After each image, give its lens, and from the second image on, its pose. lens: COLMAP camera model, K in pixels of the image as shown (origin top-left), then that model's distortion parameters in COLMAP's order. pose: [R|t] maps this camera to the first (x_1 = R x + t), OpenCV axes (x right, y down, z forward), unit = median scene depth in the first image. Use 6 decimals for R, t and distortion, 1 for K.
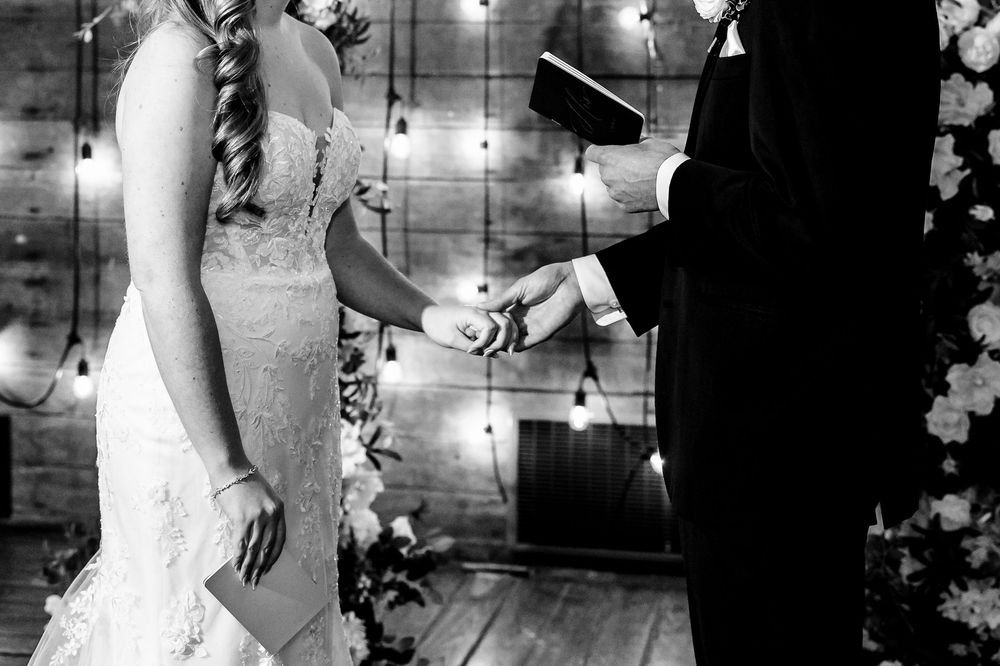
lens RADIAL K [[1845.7, 0, 442.4], [0, 1845.7, 98.7], [0, 0, 1]] dist [-0.001544, 0.016374]
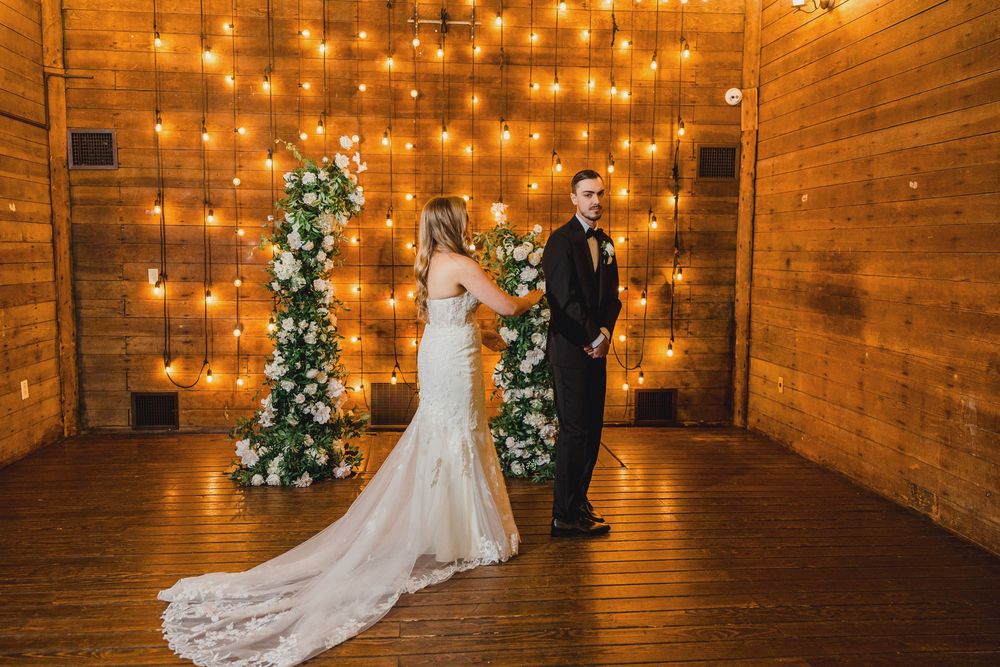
lens RADIAL K [[821.9, 0, 496.6], [0, 821.9, 323.3], [0, 0, 1]] dist [0.006291, 0.004348]
pose [[0.953236, -0.022920, 0.301356, -0.161620], [0.003460, 0.997883, 0.064948, -0.004828], [-0.302207, -0.060868, 0.951297, -0.297435]]
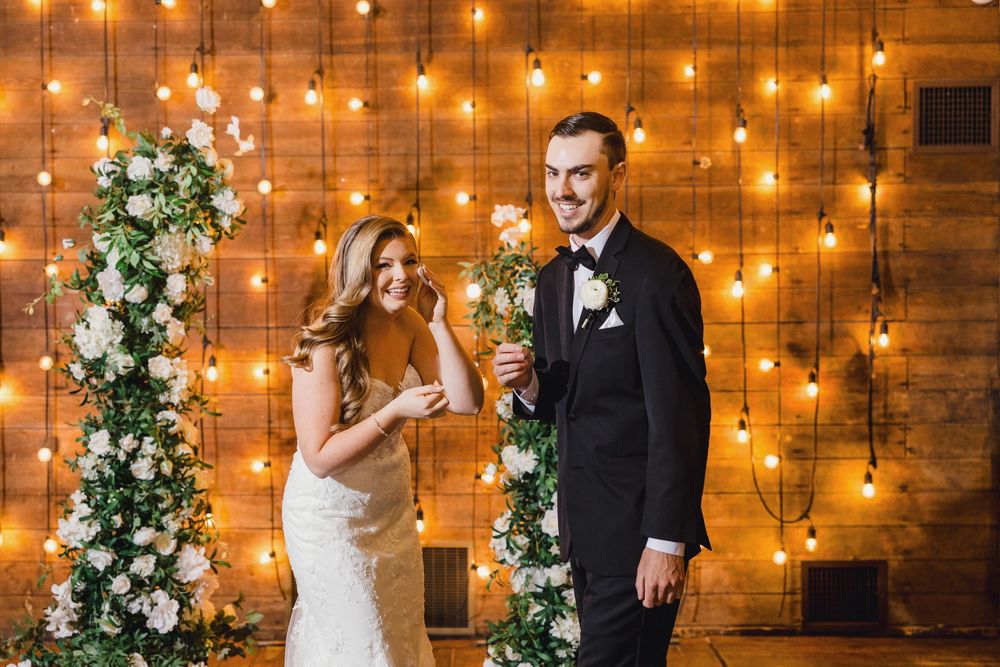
lens RADIAL K [[1440.8, 0, 448.5], [0, 1440.8, 333.5], [0, 0, 1]] dist [0.006619, 0.037374]
pose [[0.982935, -0.018861, 0.182986, -0.048124], [0.018320, 0.999821, 0.004650, -0.010104], [-0.183041, -0.001219, 0.983105, -0.221289]]
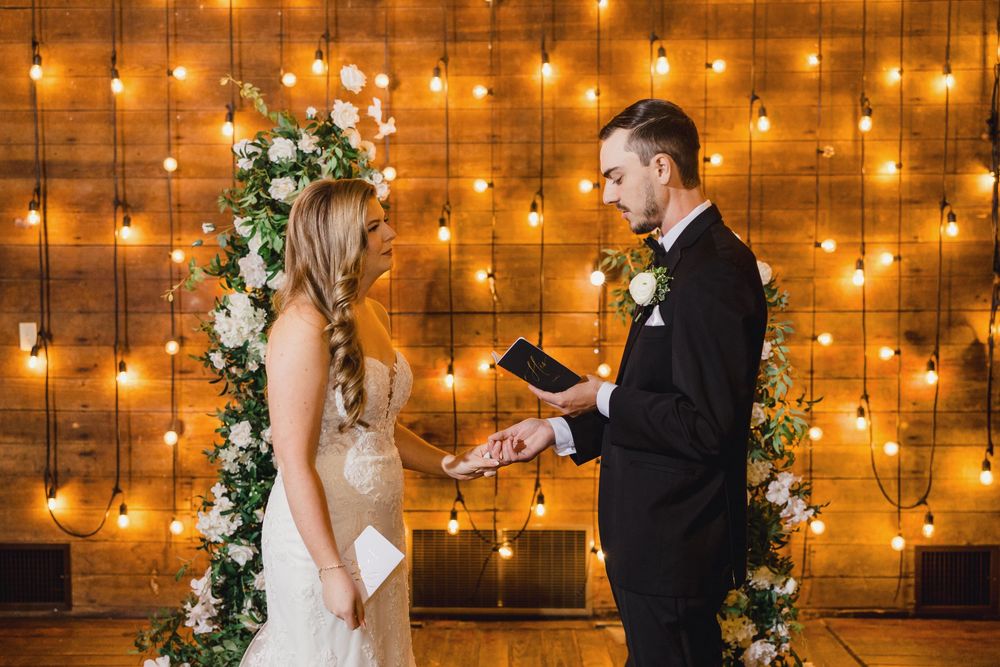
lens RADIAL K [[1228.9, 0, 479.3], [0, 1228.9, 342.9], [0, 0, 1]] dist [0.005997, 0.006746]
pose [[0.982605, -0.018985, 0.184734, -0.095502], [0.013683, 0.999458, 0.029930, -0.017469], [-0.185202, -0.026882, 0.982333, -0.043711]]
